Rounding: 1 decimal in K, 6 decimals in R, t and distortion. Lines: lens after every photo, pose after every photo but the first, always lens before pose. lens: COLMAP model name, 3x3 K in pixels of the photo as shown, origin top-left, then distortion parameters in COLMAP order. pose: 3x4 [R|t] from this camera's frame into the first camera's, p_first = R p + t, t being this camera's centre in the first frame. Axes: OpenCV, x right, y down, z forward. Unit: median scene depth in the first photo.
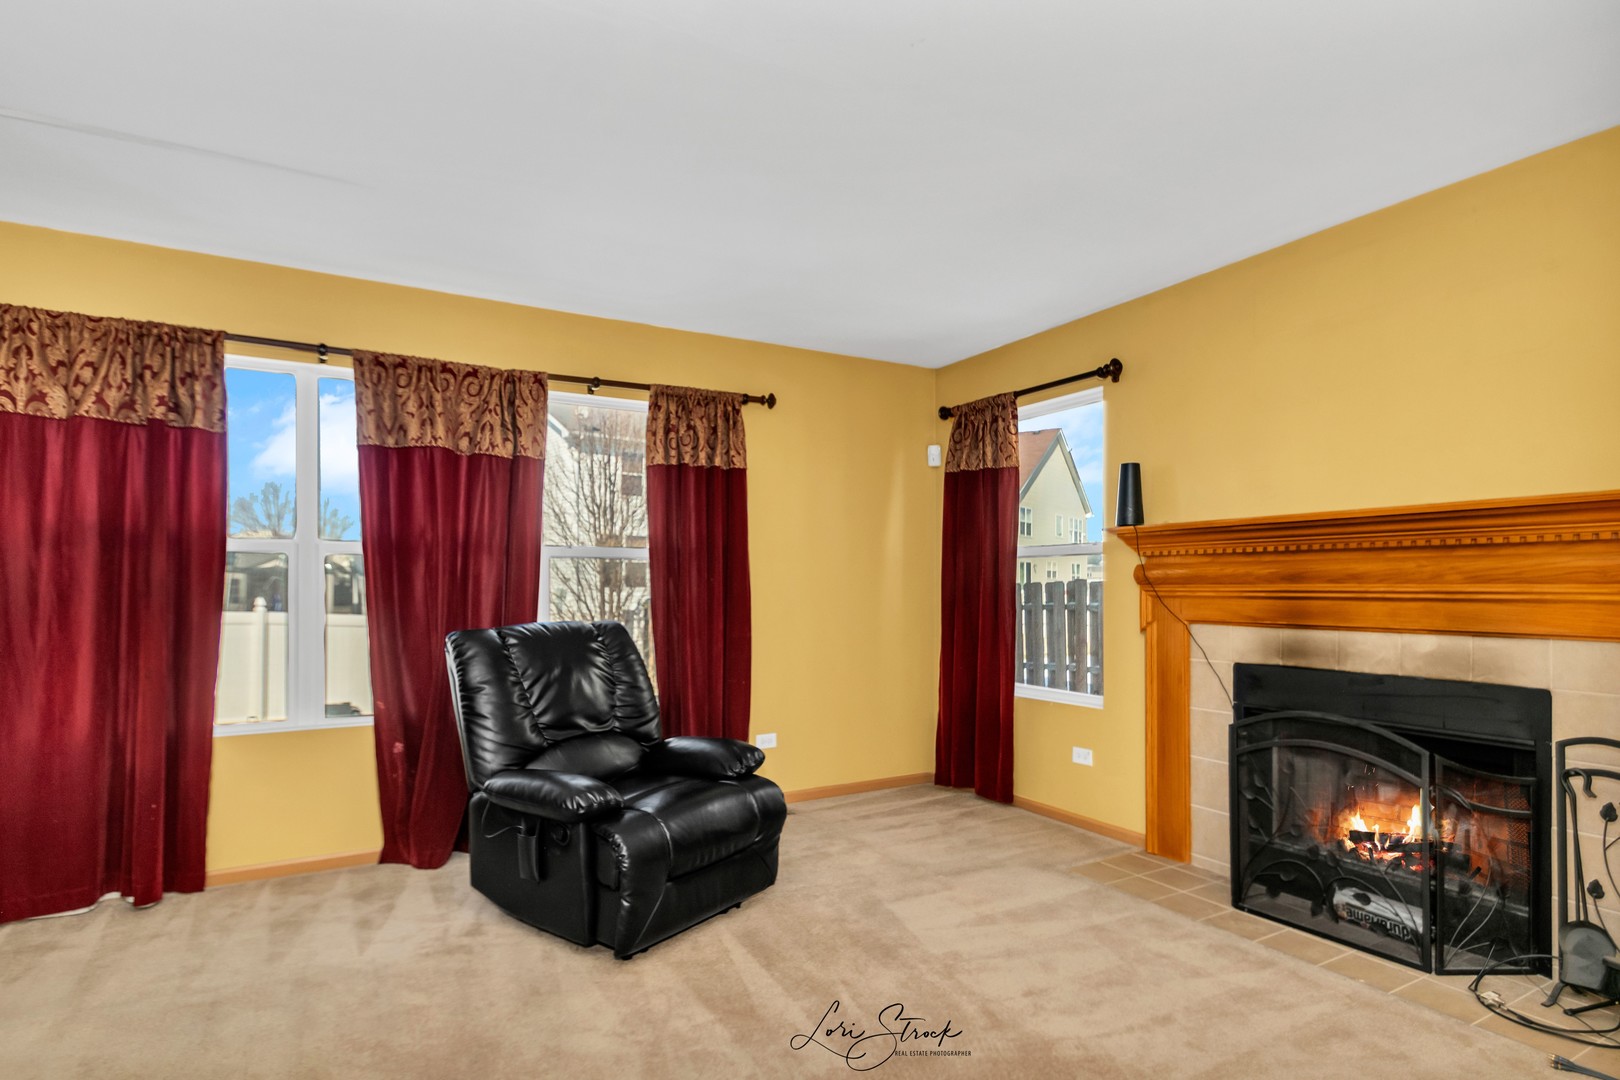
lens RADIAL K [[843.9, 0, 818.7], [0, 843.9, 585.5], [0, 0, 1]] dist [0.000590, -0.000214]
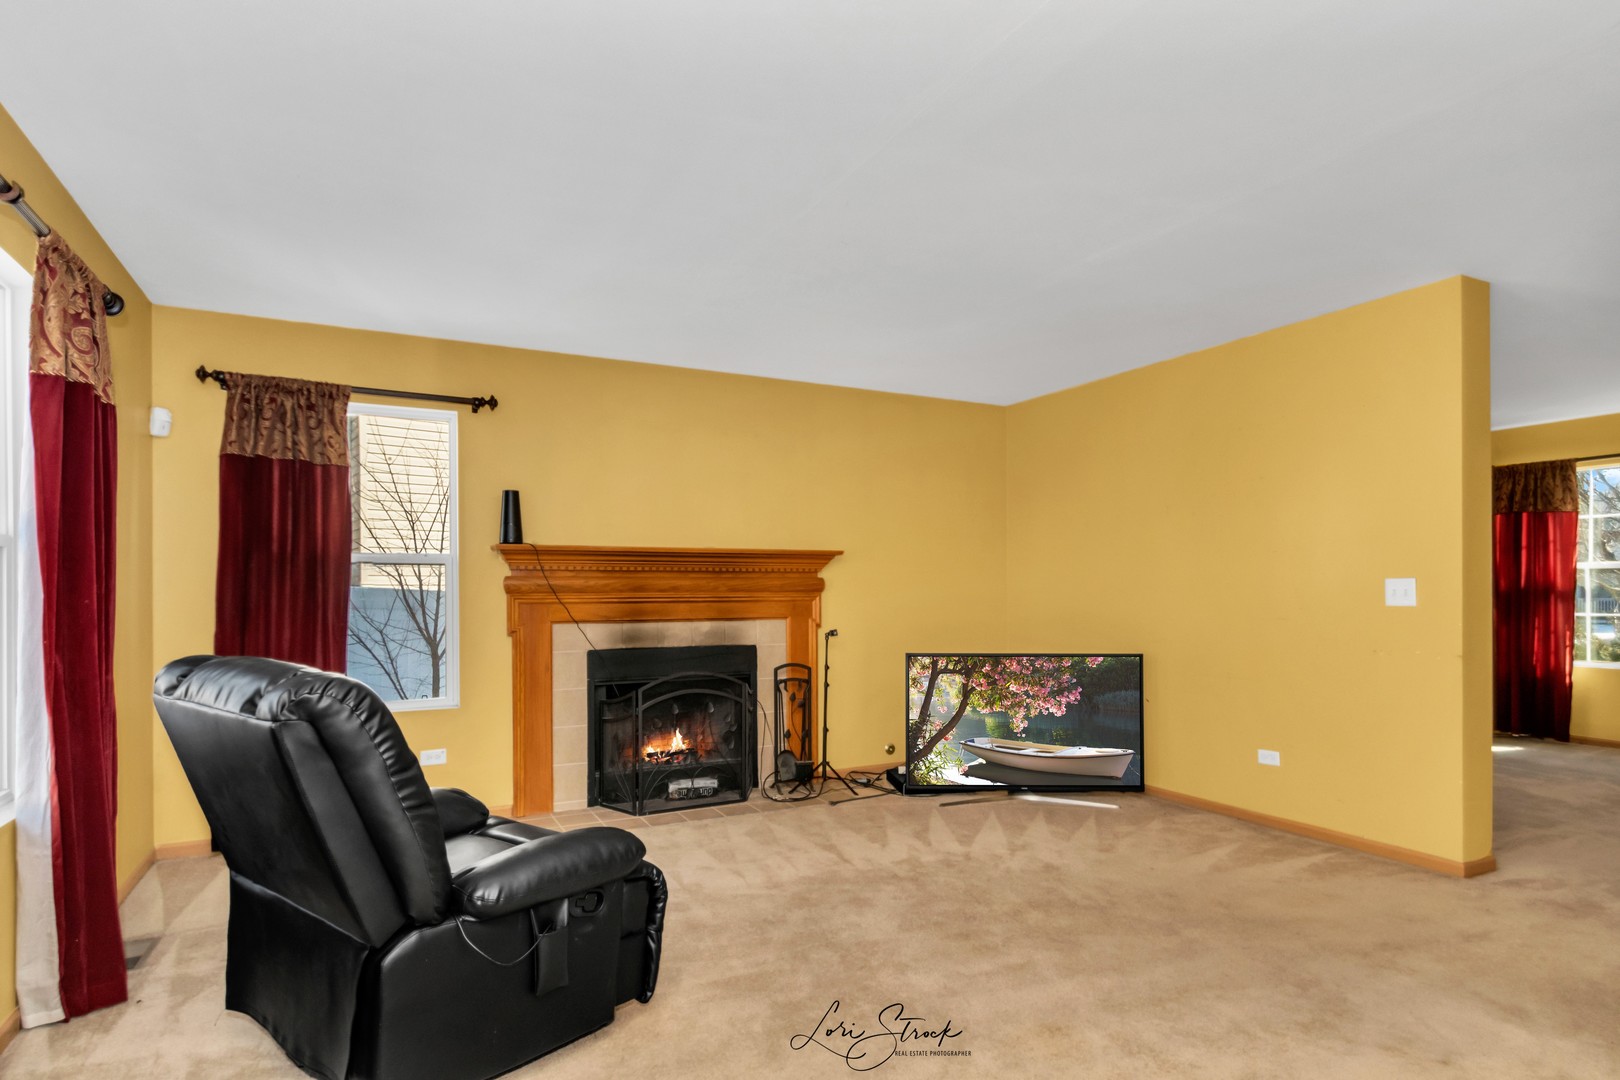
lens RADIAL K [[843.9, 0, 818.7], [0, 843.9, 585.5], [0, 0, 1]] dist [0.000590, -0.000214]
pose [[0.049309, 0.003095, 0.998779, -0.901361], [0.002529, 0.999992, -0.003223, -0.009132], [-0.998780, 0.002685, 0.049300, 0.592984]]
